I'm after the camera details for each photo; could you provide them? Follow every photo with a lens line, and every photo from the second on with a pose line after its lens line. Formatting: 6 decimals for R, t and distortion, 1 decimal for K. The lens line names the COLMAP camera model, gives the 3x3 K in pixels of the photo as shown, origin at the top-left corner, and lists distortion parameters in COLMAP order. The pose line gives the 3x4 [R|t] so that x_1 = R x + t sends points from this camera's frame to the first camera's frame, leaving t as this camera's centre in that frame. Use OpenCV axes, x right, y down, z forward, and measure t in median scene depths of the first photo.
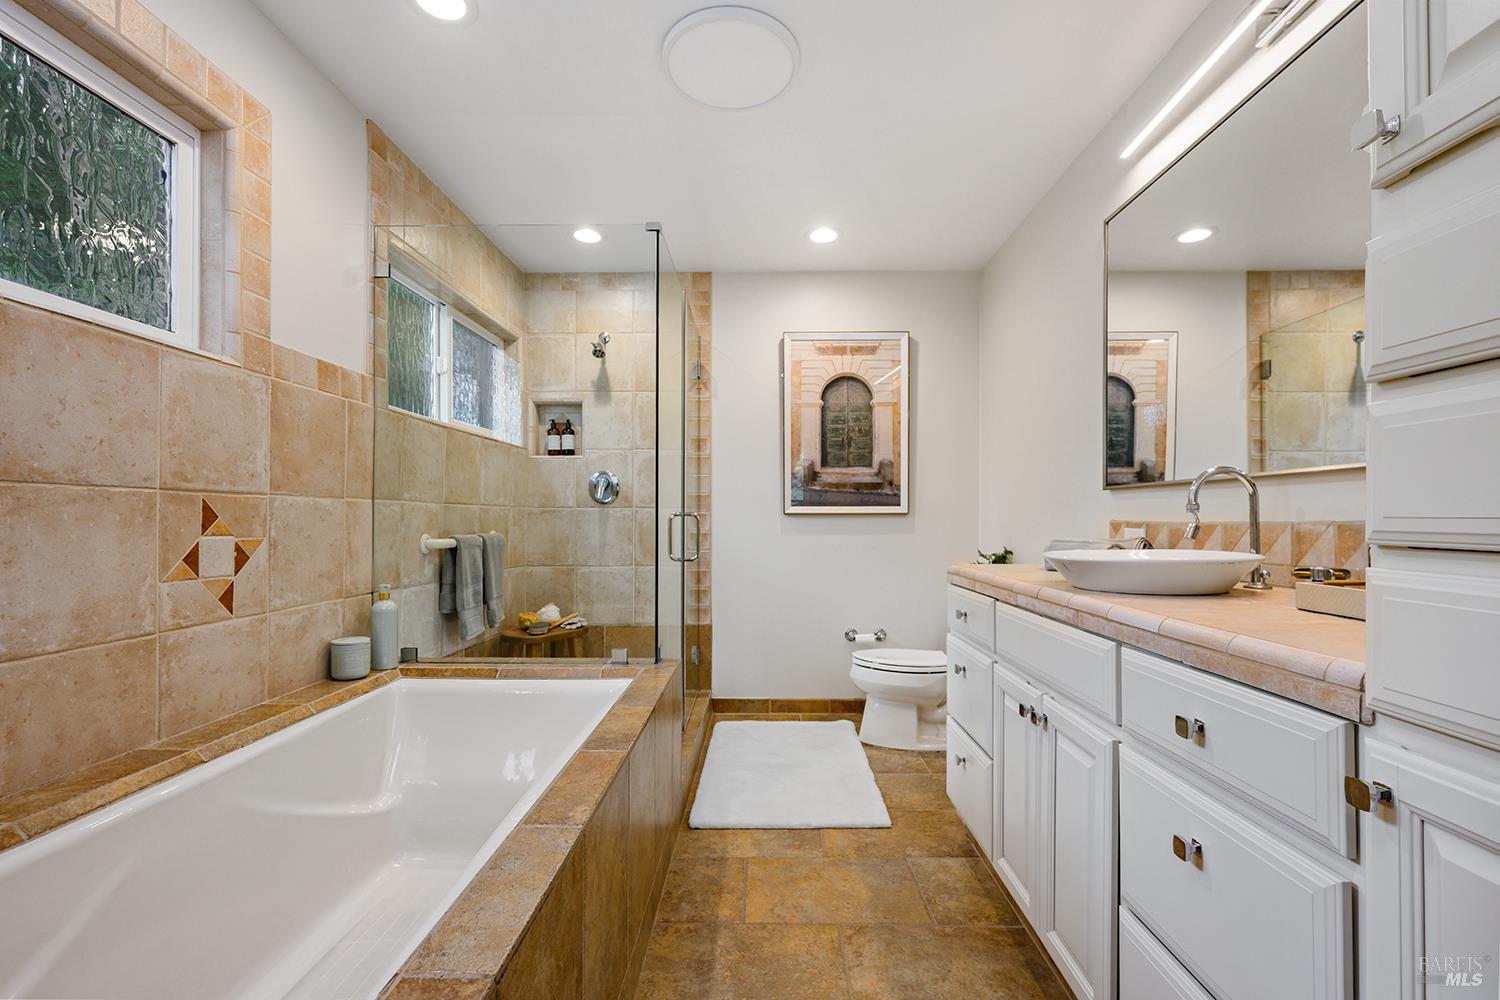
lens RADIAL K [[640.2, 0, 753.6], [0, 640.2, 510.1], [0, 0, 1]] dist [0.001443, 0.000049]
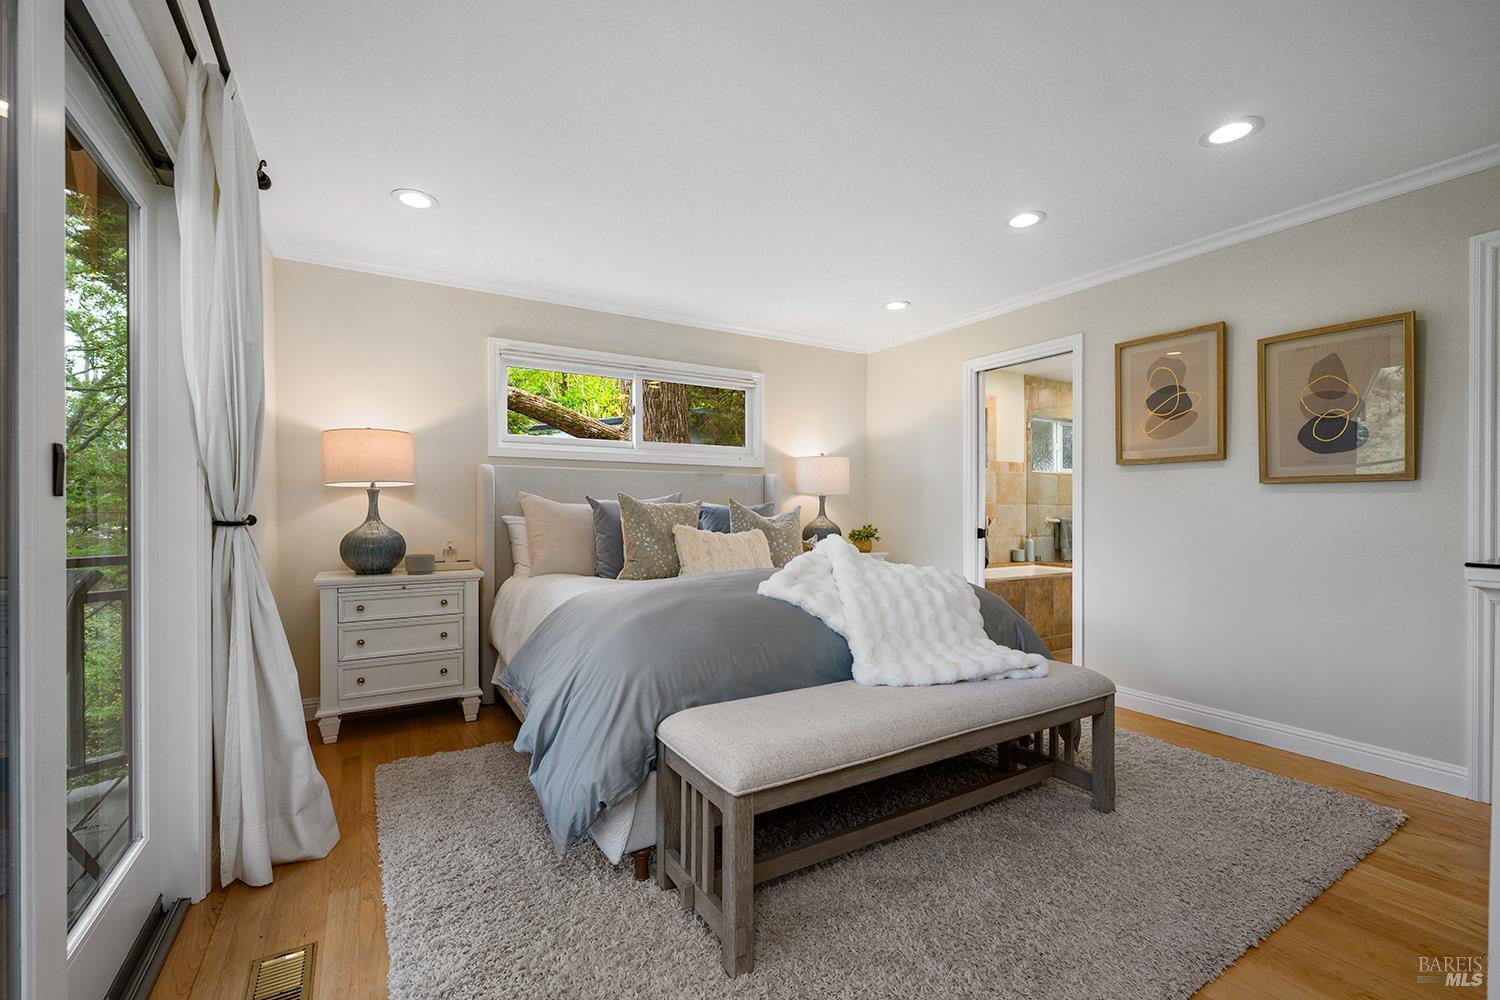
lens RADIAL K [[640.2, 0, 752.5], [0, 640.2, 504.9], [0, 0, 1]] dist [0.001443, 0.000049]
pose [[0.523228, 0.001957, -0.852191, 1.285820], [0.007412, 0.999949, 0.006847, -0.045710], [0.852161, -0.009899, 0.523187, -1.652723]]
